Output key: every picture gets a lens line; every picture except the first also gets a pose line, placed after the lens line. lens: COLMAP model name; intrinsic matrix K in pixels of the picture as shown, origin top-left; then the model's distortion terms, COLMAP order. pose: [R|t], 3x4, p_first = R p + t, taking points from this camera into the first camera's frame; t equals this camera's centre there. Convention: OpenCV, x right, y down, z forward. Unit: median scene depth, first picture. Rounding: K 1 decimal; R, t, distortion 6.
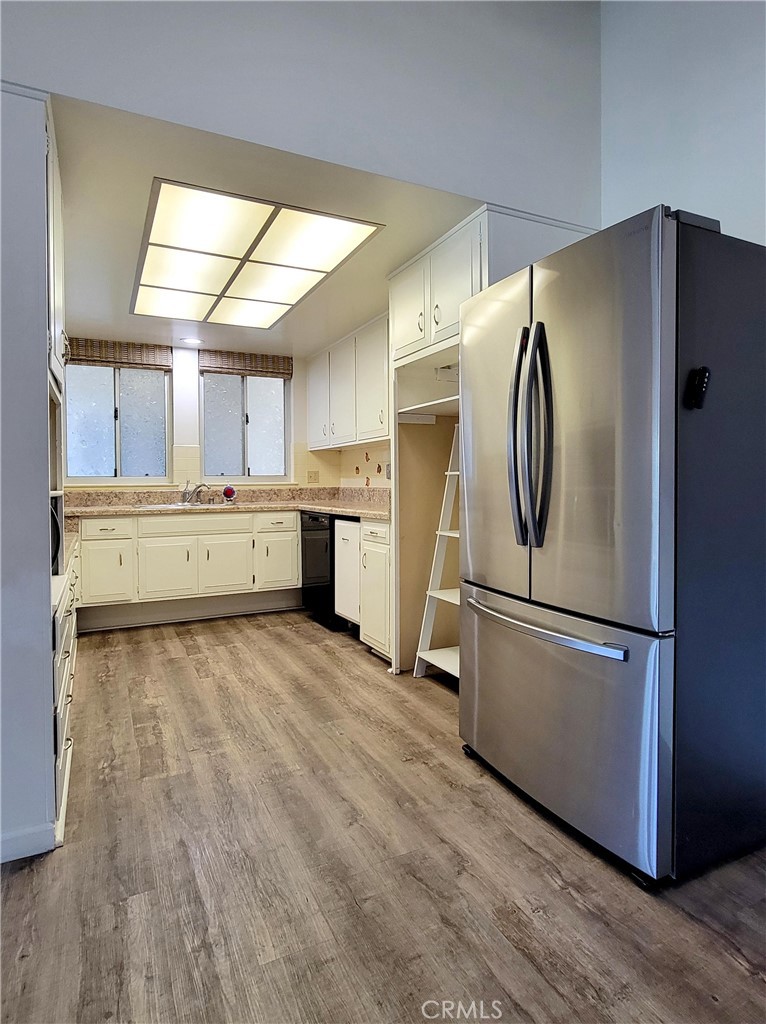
lens RADIAL K [[585.2, 0, 379.0], [0, 585.2, 483.7], [0, 0, 1]] dist [-0.002726, 0.000174]
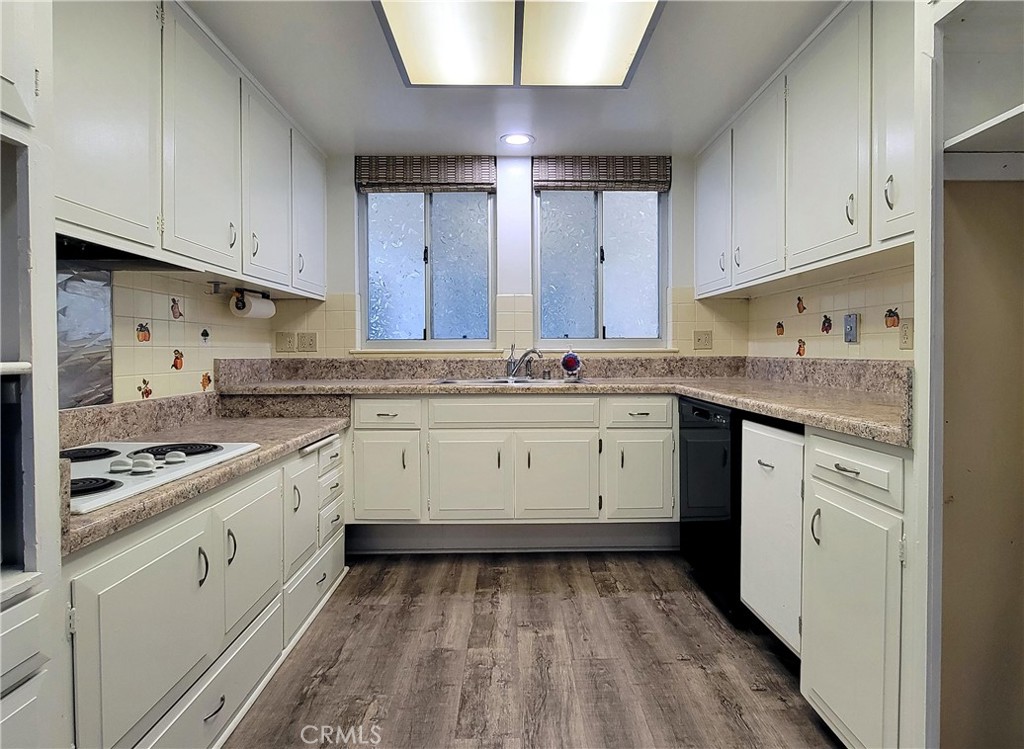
lens RADIAL K [[557.1, 0, 520.6], [0, 557.1, 354.8], [0, 0, 1]] dist [-0.011180, -0.000072]
pose [[0.905431, 0.009230, -0.424394, -0.040314], [-0.006267, 0.999945, 0.008377, 0.000910], [0.424448, -0.004925, 0.905439, 0.423389]]
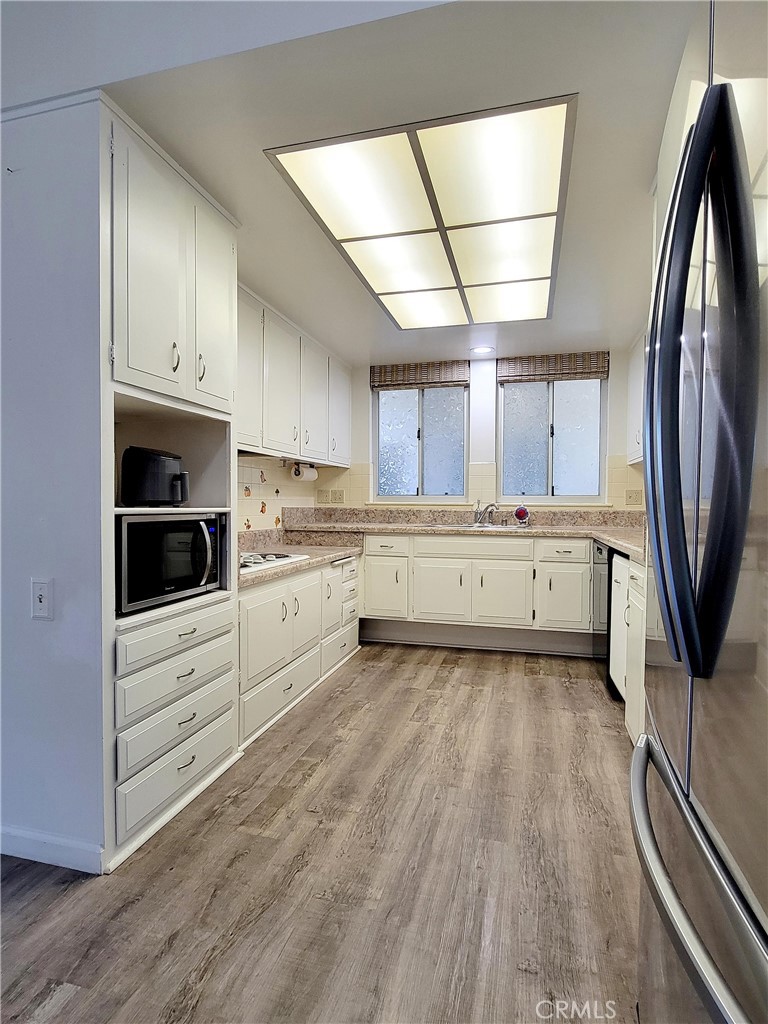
lens RADIAL K [[546.2, 0, 384.0], [0, 546.2, 512.0], [0, 0, 1]] dist [-0.003551, -0.000794]
pose [[0.747546, 0.026528, -0.663681, 0.150379], [-0.015810, 0.999630, 0.022149, -0.003015], [0.664022, -0.006065, 0.747688, 0.248895]]
